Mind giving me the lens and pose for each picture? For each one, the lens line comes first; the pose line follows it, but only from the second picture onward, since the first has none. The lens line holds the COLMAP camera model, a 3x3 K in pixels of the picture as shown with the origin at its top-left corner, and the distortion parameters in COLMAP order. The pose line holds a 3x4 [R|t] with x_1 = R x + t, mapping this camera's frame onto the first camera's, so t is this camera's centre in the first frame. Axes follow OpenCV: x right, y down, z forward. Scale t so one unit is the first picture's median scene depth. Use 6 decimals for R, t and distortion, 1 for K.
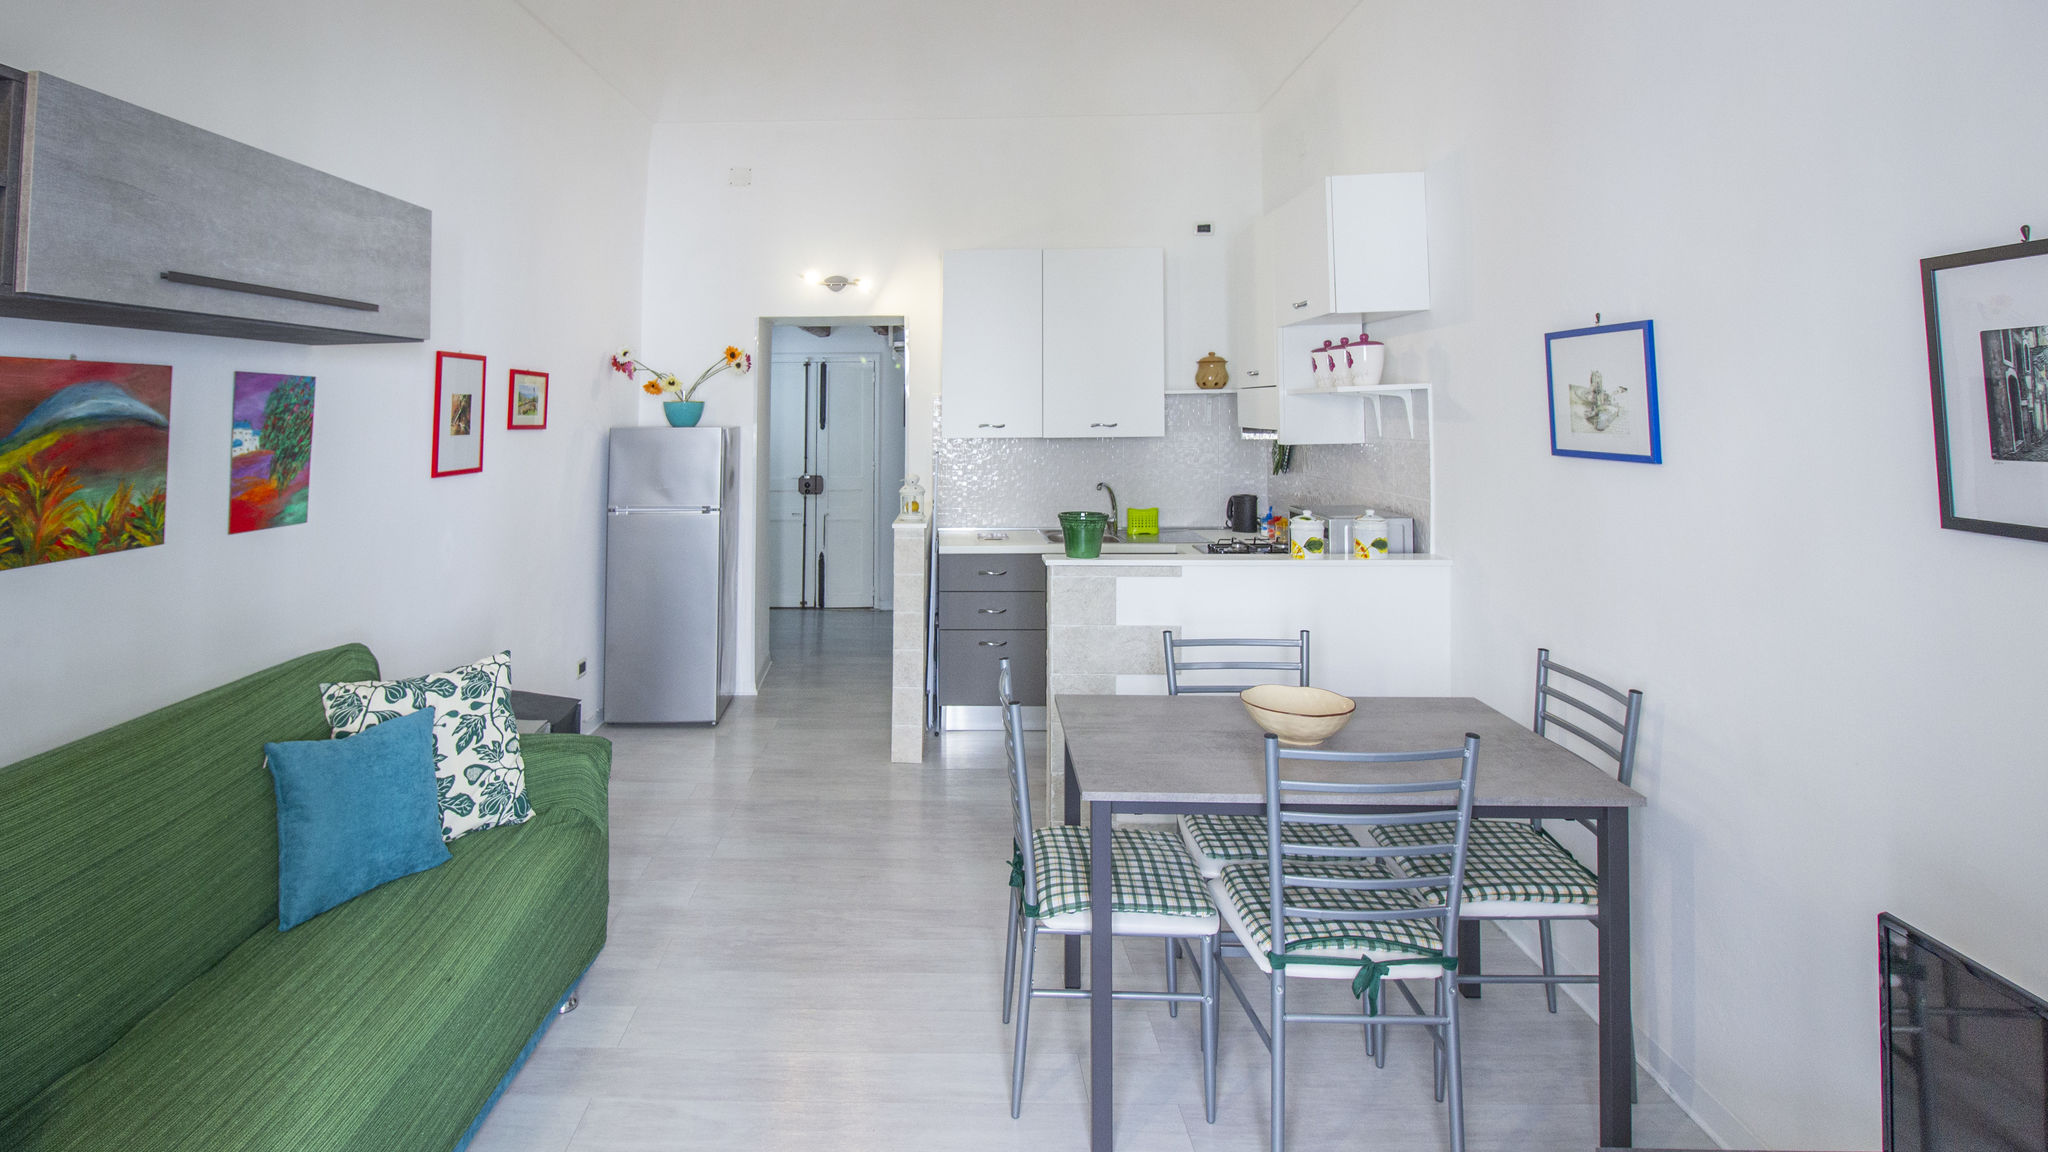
lens RADIAL K [[999.2, 0, 902.9], [0, 999.2, 364.4], [0, 0, 1]] dist [-0.008369, -0.009256]
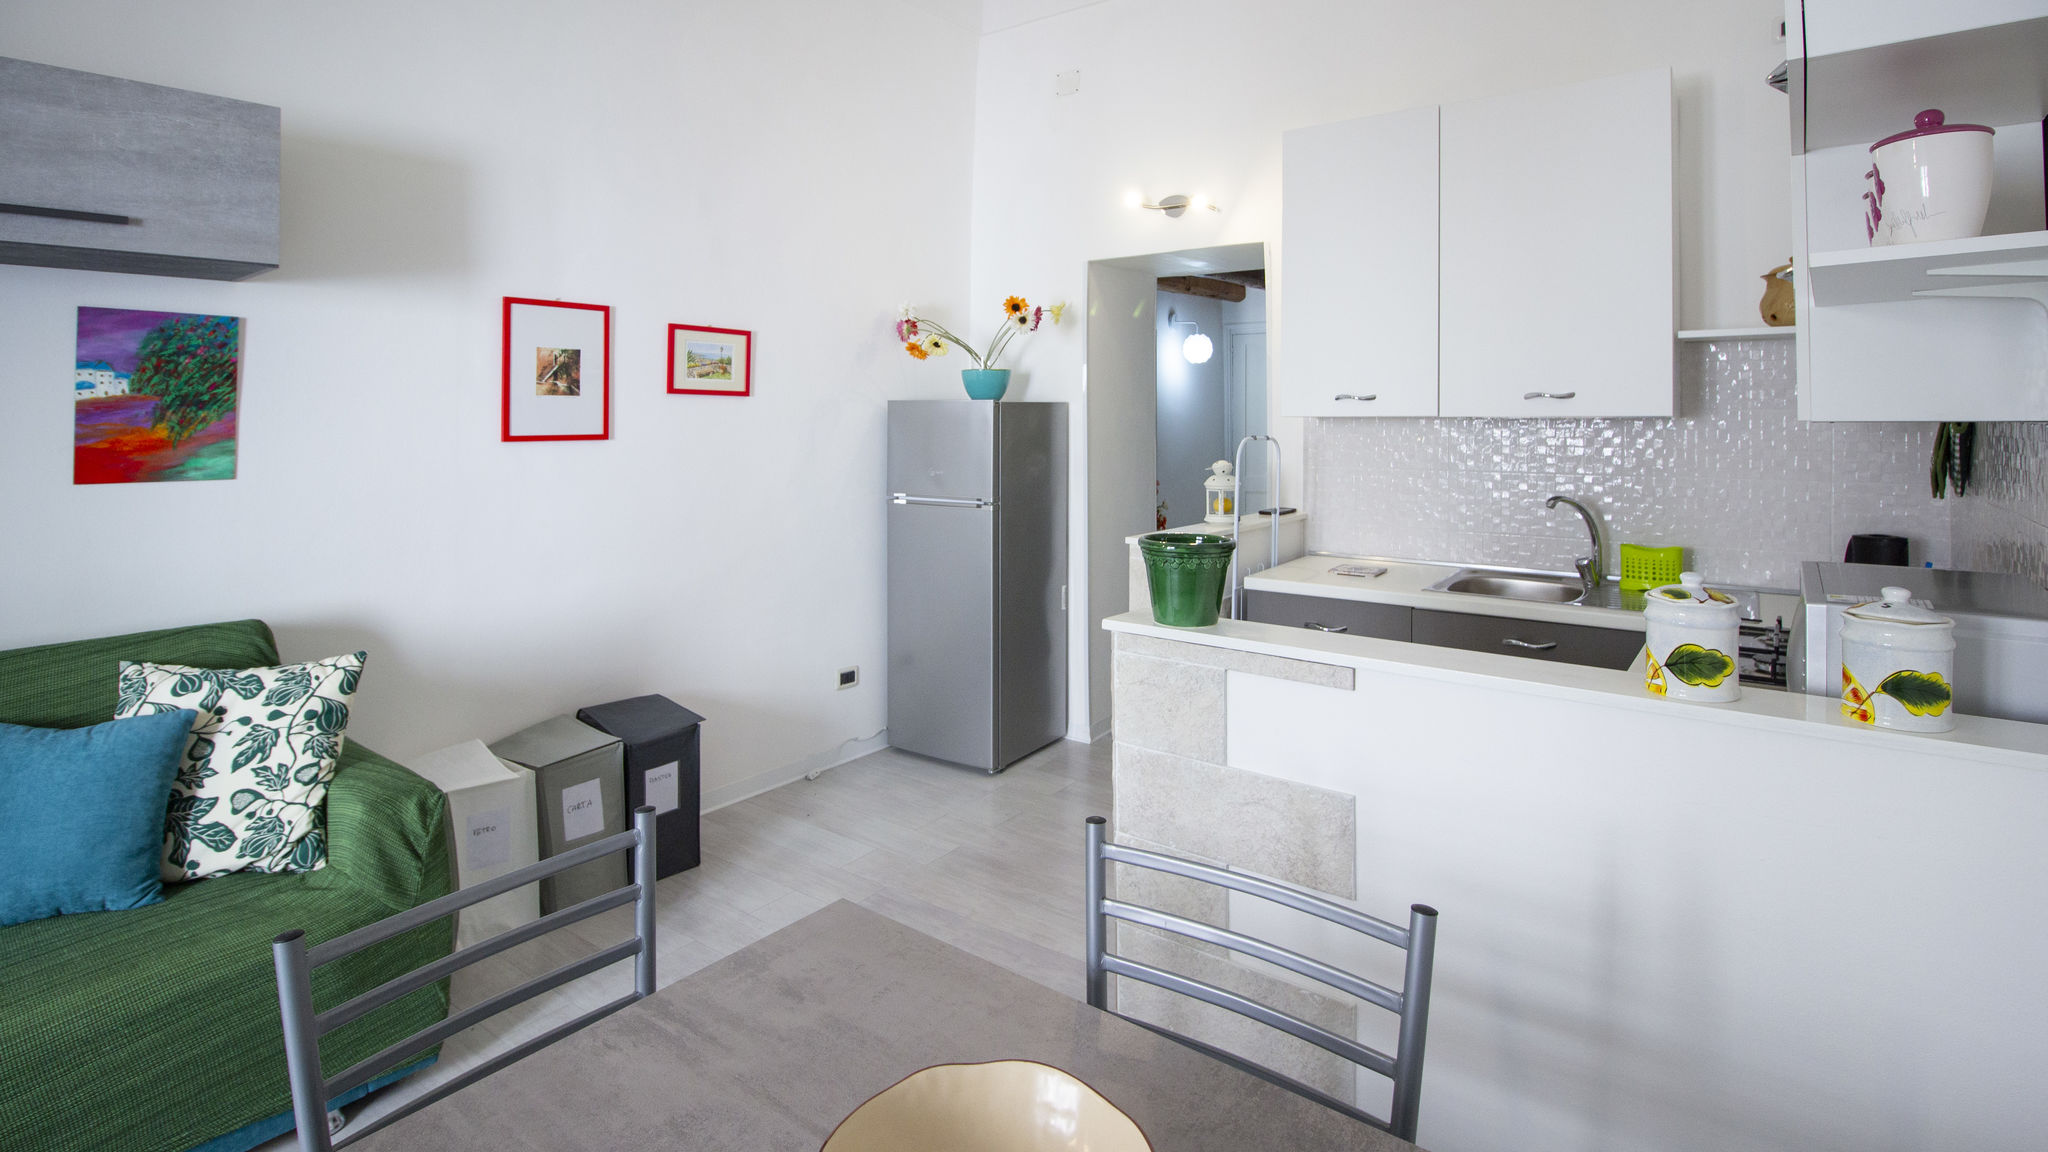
lens RADIAL K [[999.2, 0, 1033.6], [0, 999.2, 398.6], [0, 0, 1]] dist [-0.008369, -0.009256]
pose [[0.834340, -0.001666, -0.551247, 0.524219], [0.019597, 0.999453, 0.026641, 0.080108], [0.550901, -0.033030, 0.833917, 0.690614]]
